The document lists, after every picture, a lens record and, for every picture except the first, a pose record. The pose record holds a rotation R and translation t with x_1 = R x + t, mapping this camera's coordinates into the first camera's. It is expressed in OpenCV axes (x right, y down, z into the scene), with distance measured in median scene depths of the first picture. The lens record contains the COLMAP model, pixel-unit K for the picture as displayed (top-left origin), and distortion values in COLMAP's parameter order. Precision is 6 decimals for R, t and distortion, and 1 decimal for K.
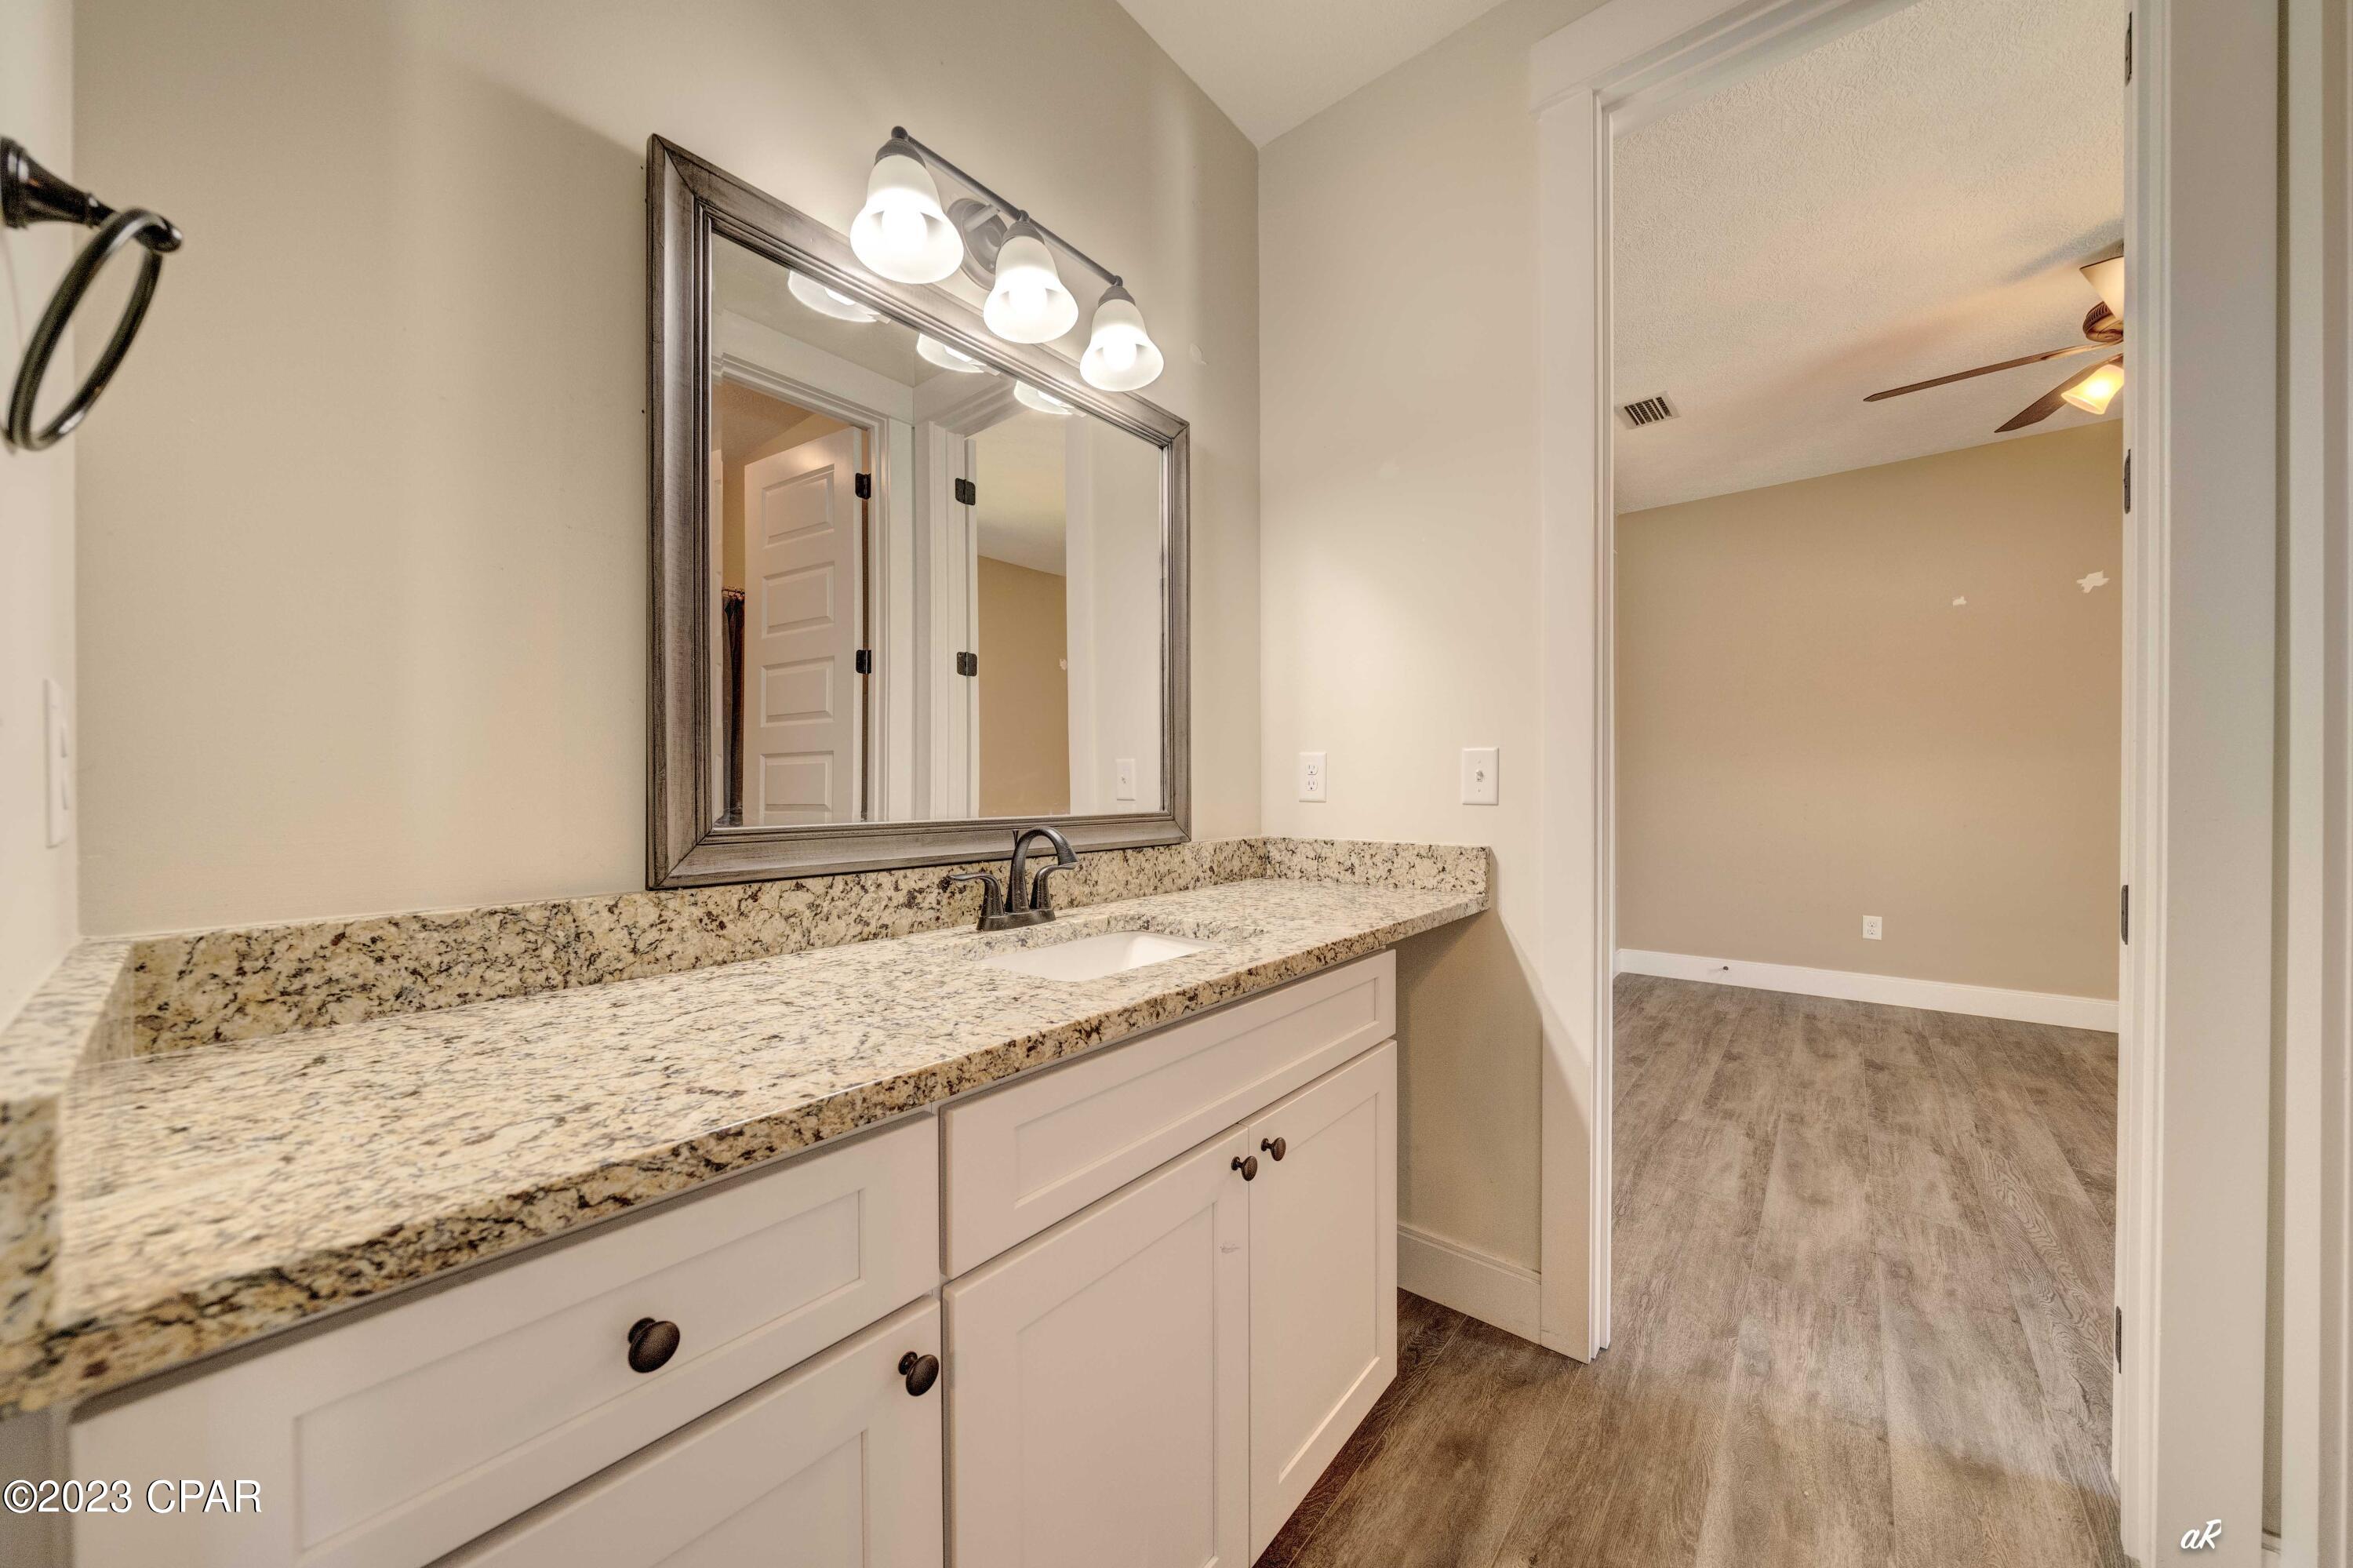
lens RADIAL K [[811.2, 0, 1176.0], [0, 811.2, 786.5], [0, 0, 1]] dist [-0.005846, 0.000913]
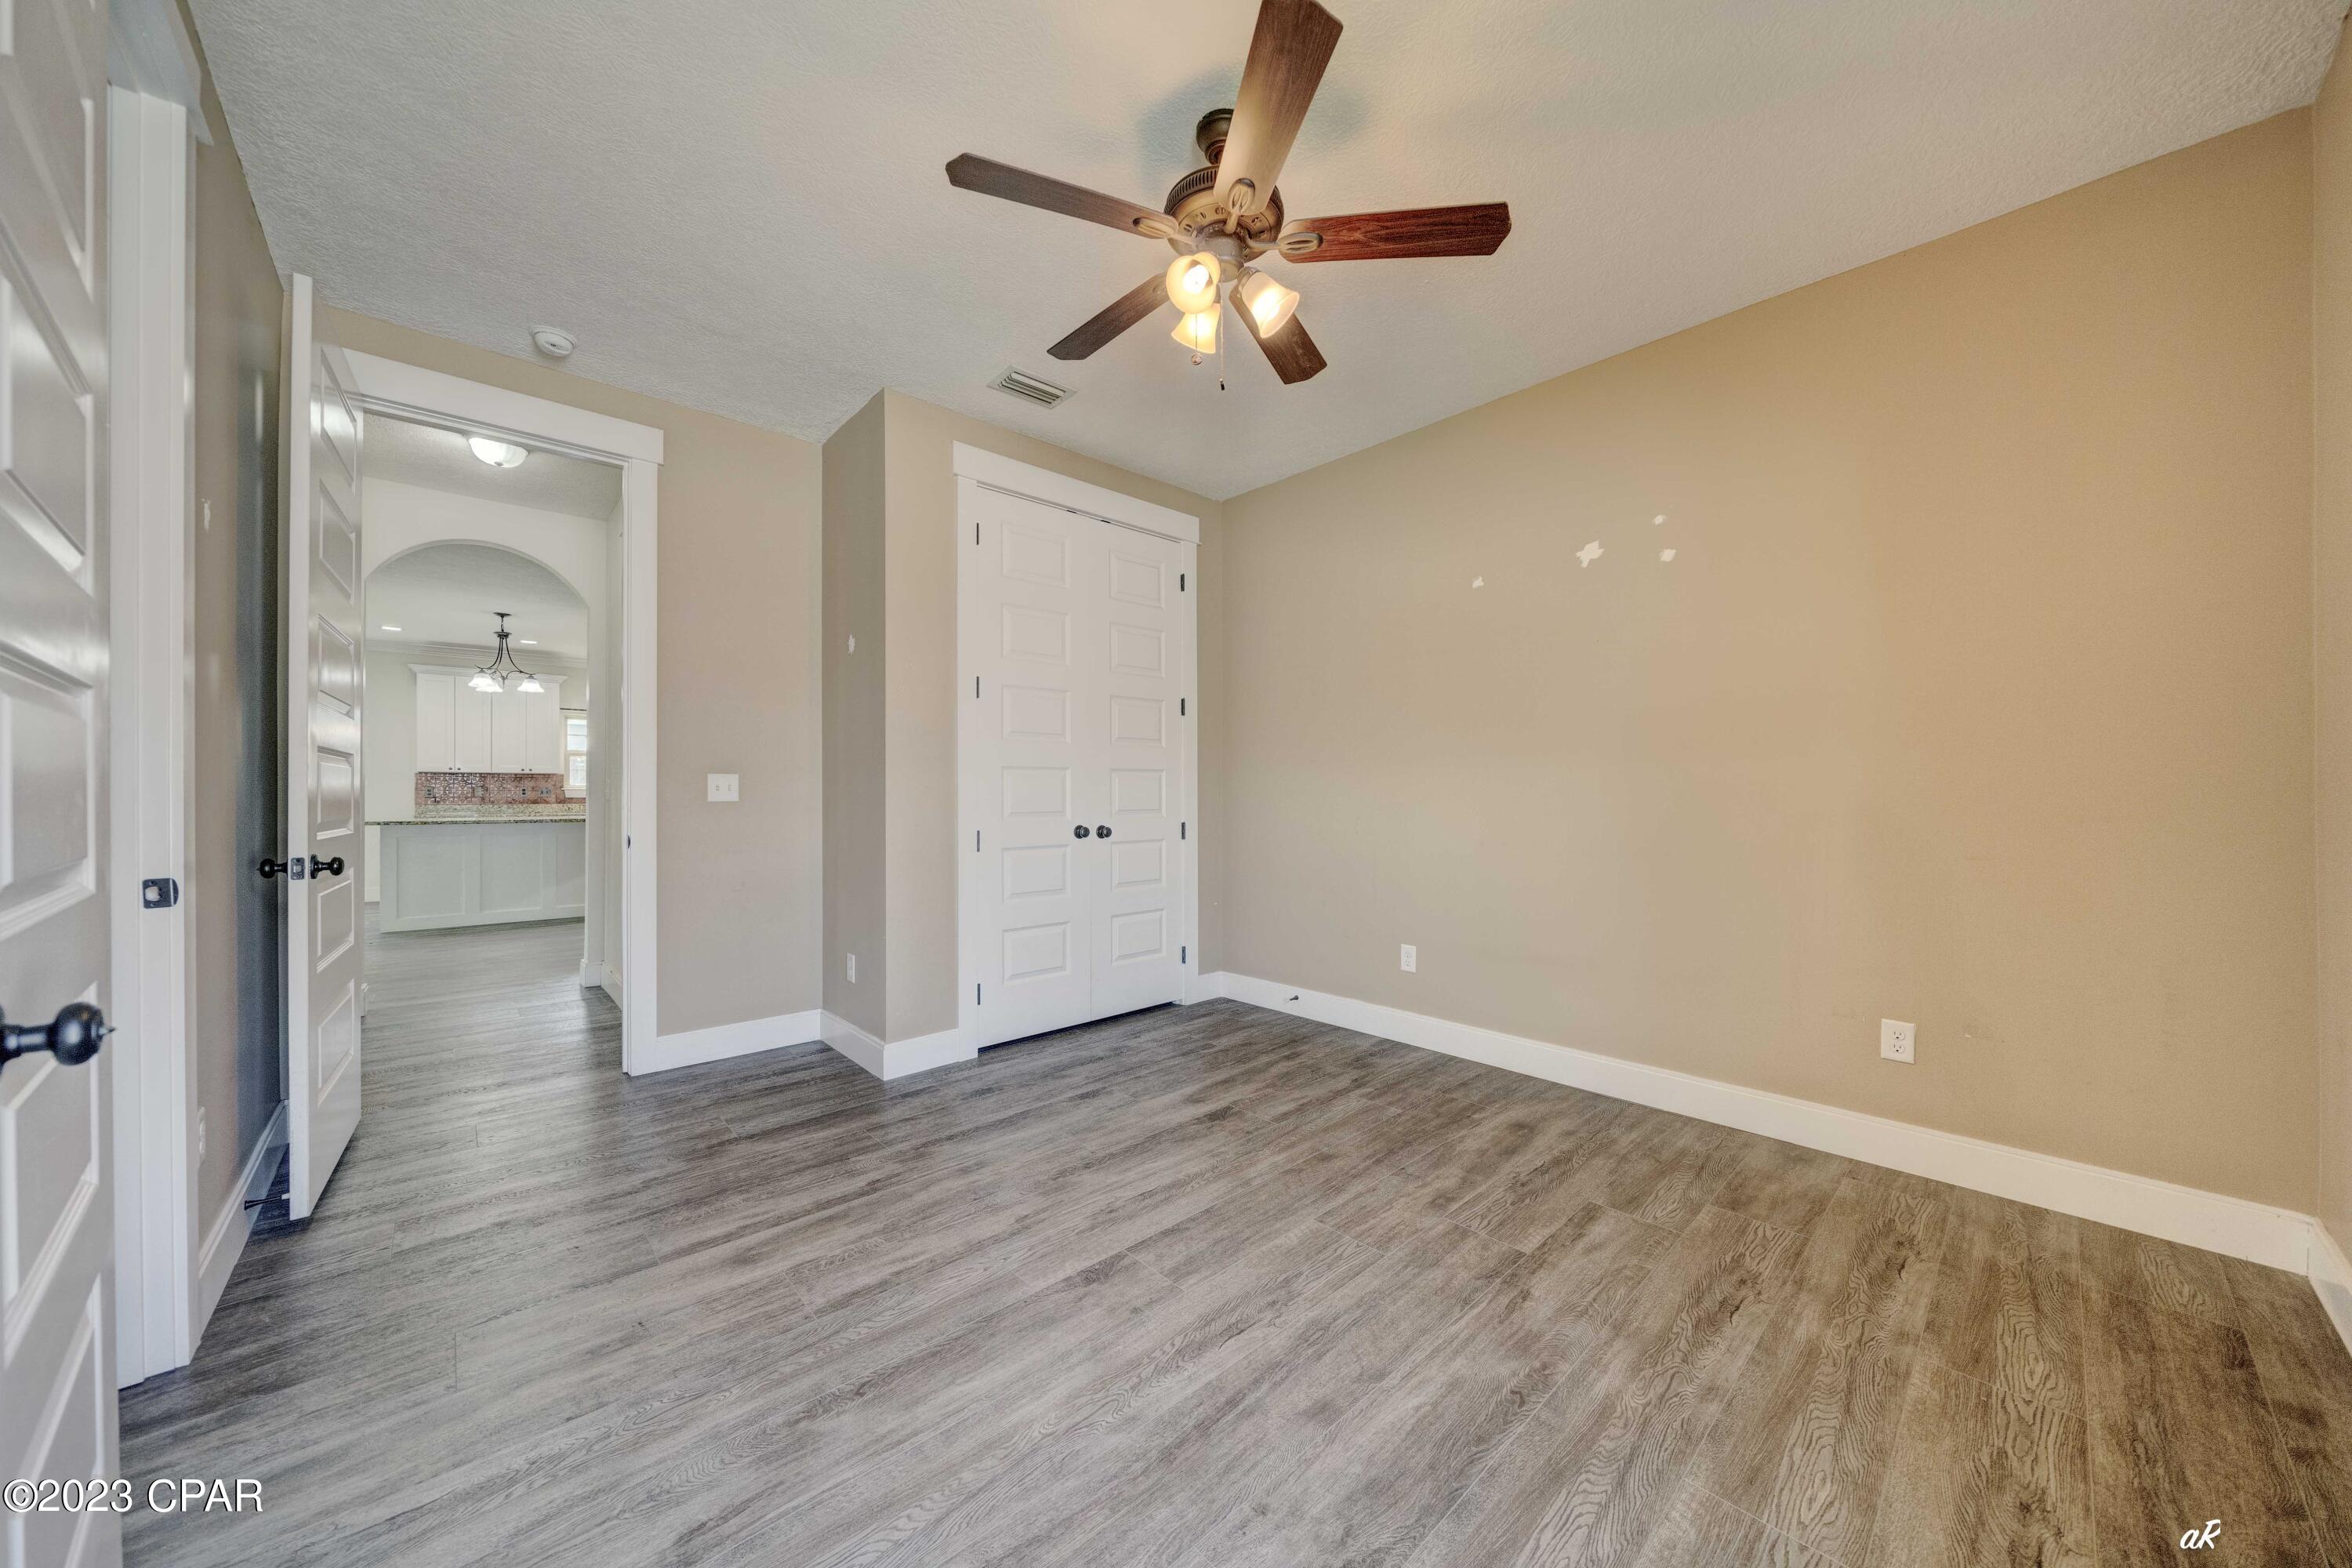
lens RADIAL K [[810.8, 0, 1165.5], [0, 810.8, 782.3], [0, 0, 1]] dist [-0.005846, 0.000913]
pose [[0.989711, 0.004265, -0.143017, 2.495003], [-0.006024, 0.999911, -0.011864, -0.011378], [0.142954, 0.012603, 0.989649, 0.319307]]
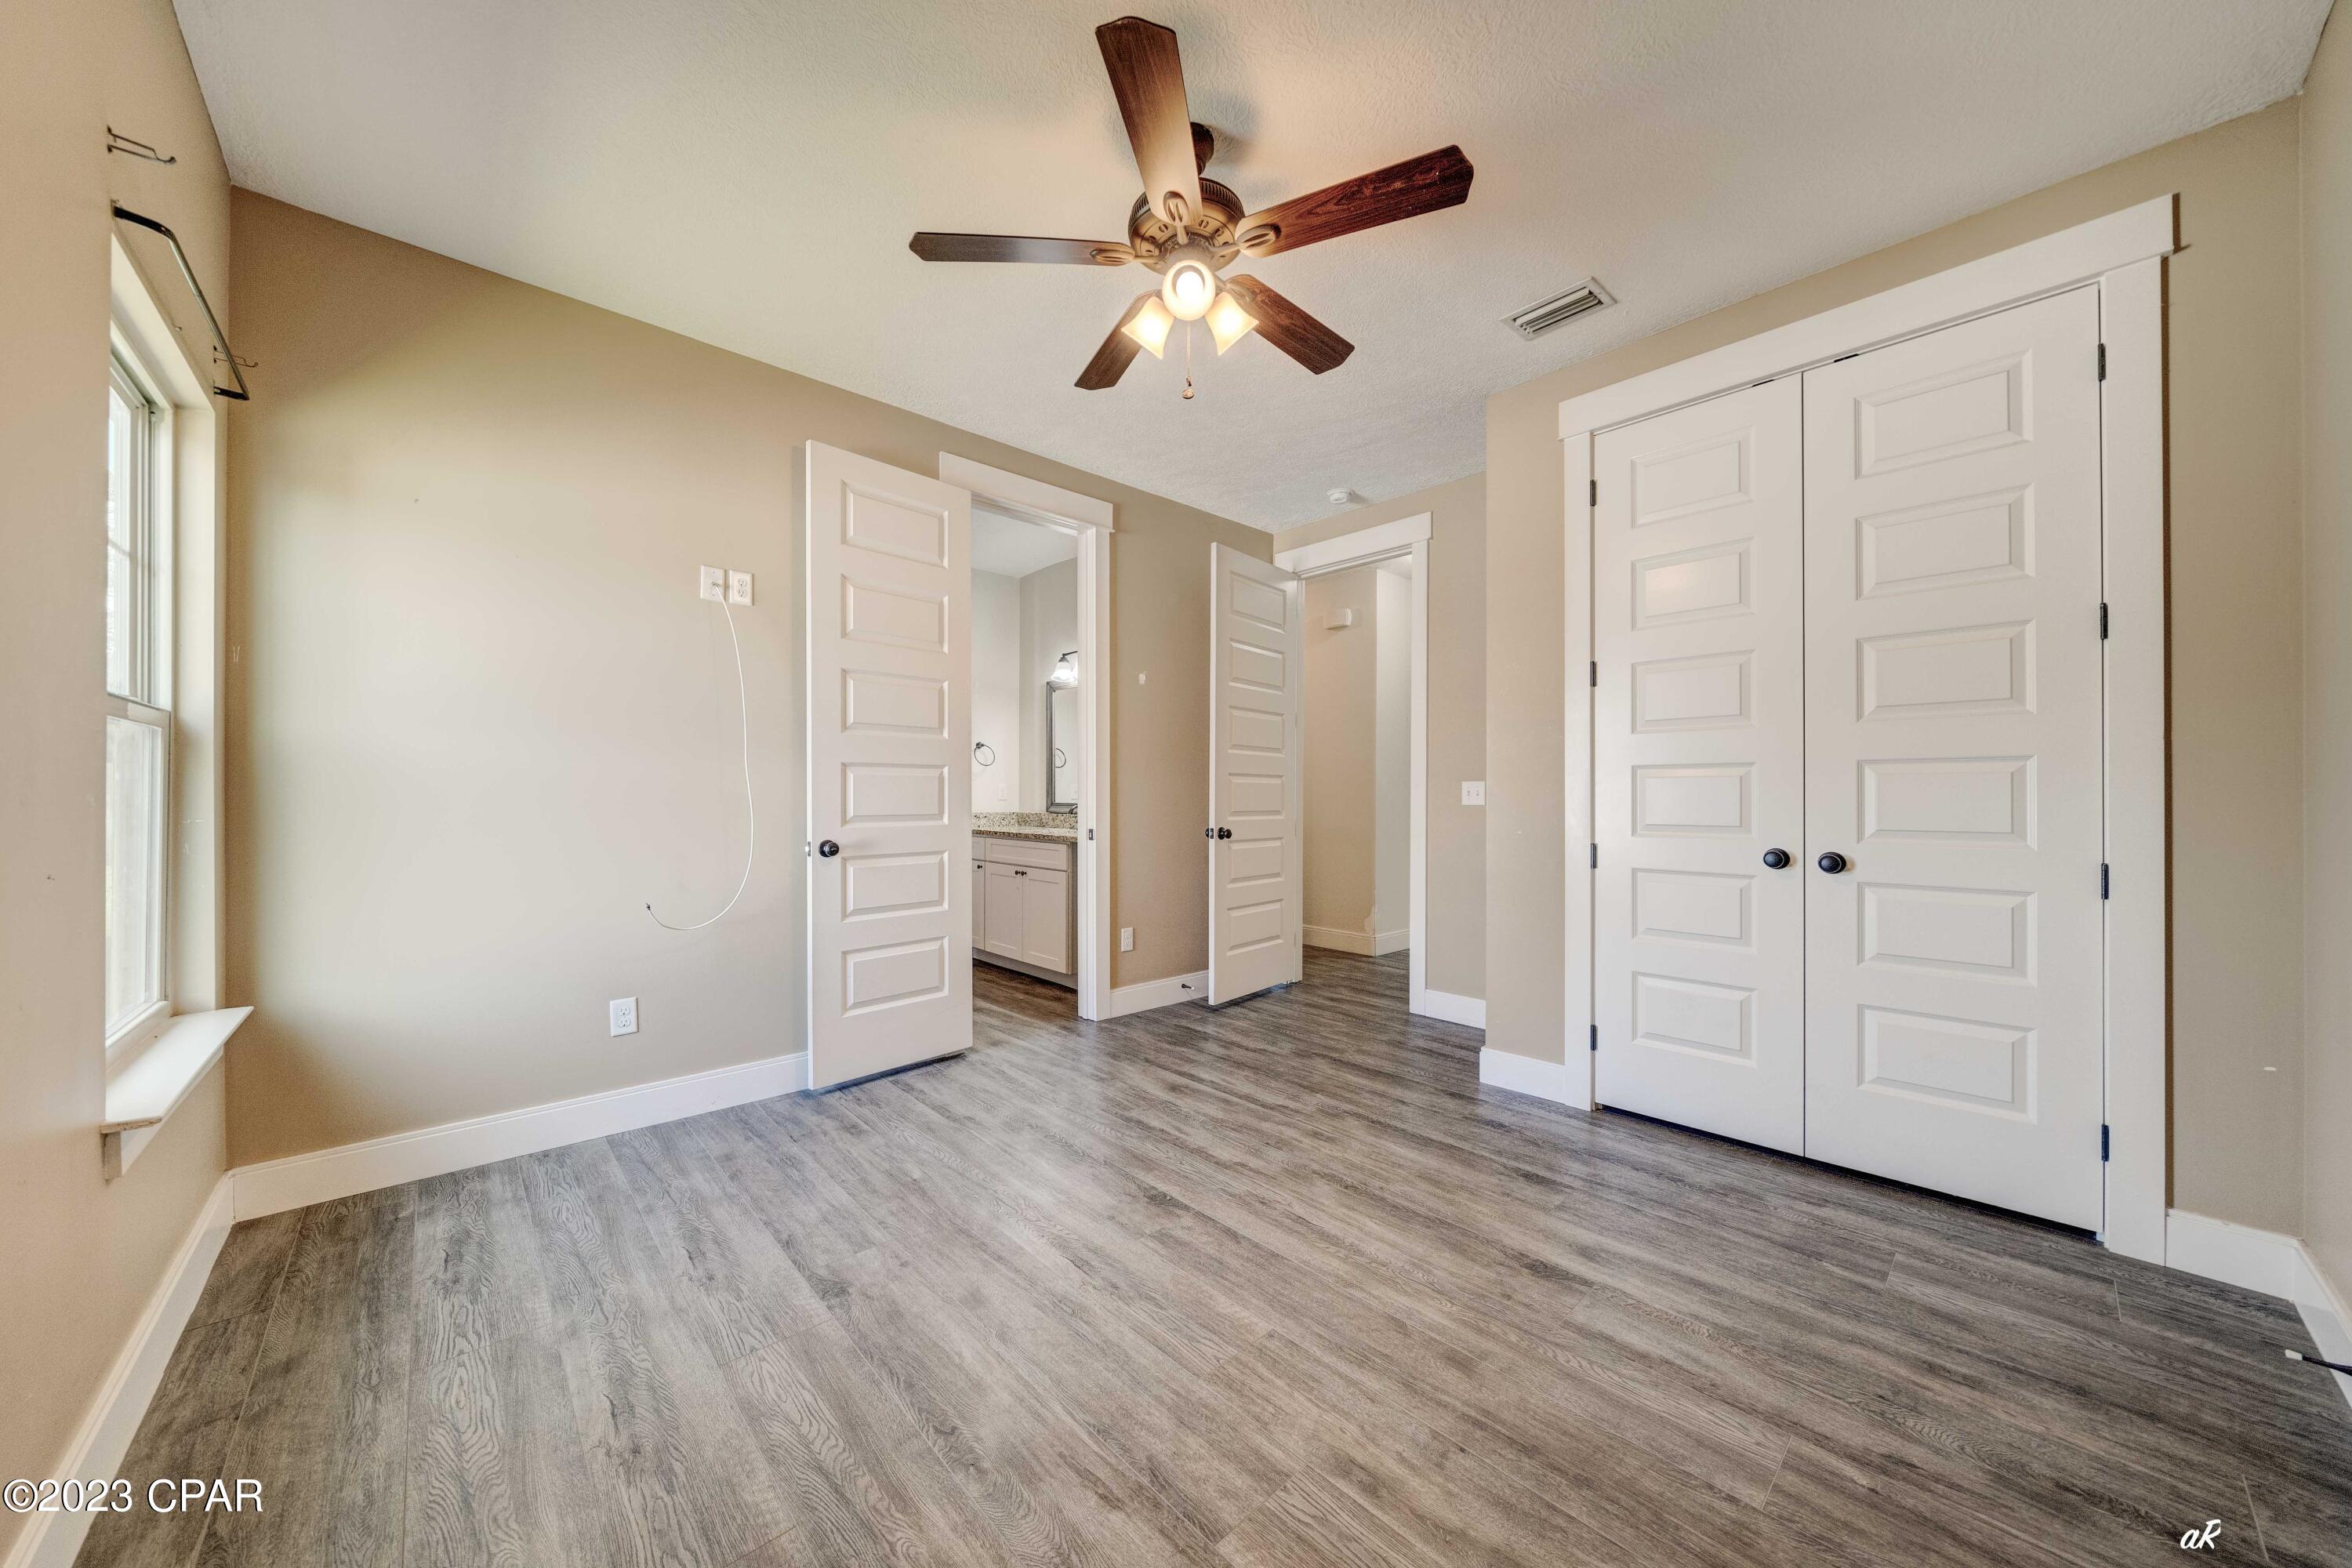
lens RADIAL K [[810.8, 0, 1163.2], [0, 810.8, 792.4], [0, 0, 1]] dist [-0.005846, 0.000913]
pose [[-0.145195, 0.002484, -0.989400, 4.006072], [-0.002726, 0.999992, 0.002910, -0.027764], [0.989399, 0.003120, -0.145187, 2.147276]]
